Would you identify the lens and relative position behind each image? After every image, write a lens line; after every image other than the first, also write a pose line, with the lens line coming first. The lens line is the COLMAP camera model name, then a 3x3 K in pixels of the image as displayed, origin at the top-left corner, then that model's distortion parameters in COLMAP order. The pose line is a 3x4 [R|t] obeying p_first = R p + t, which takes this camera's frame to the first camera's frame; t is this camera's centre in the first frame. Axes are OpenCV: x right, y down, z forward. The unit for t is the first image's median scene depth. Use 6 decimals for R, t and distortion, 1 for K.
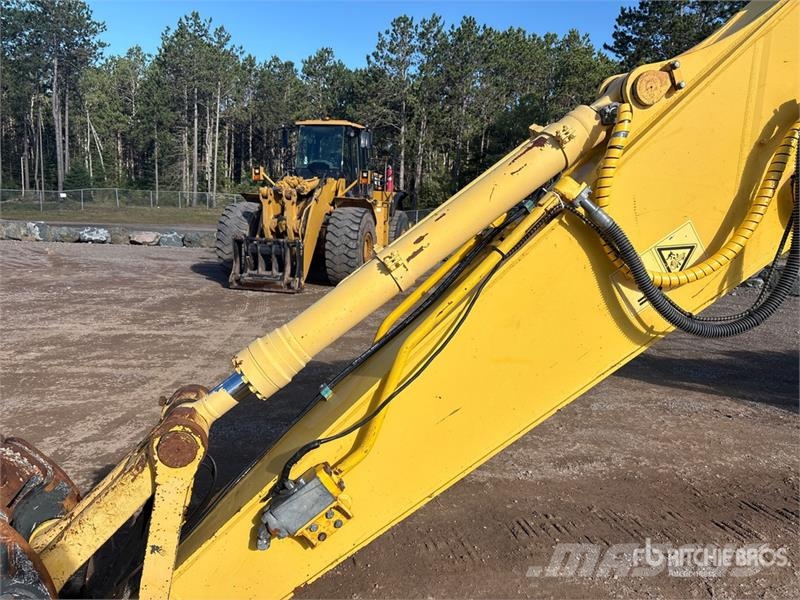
lens RADIAL K [[601.5, 0, 396.3], [0, 601.5, 299.0], [0, 0, 1]] dist [0.020169, 0.002925]
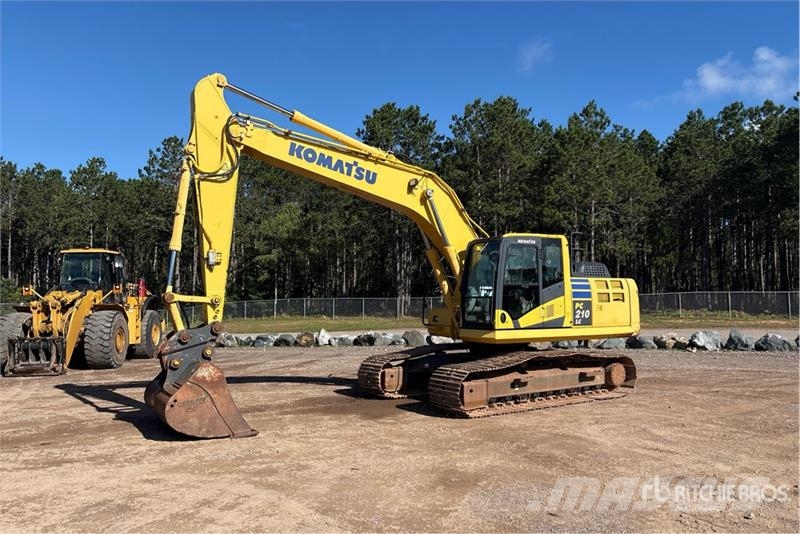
lens RADIAL K [[596.9, 0, 404.4], [0, 596.9, 265.9], [0, 0, 1]] dist [0.072532, -0.081697]
pose [[0.938888, -0.038547, 0.342059, 0.033992], [0.107434, 0.976886, -0.184801, 0.026940], [-0.327029, 0.210256, 0.921328, -0.184774]]
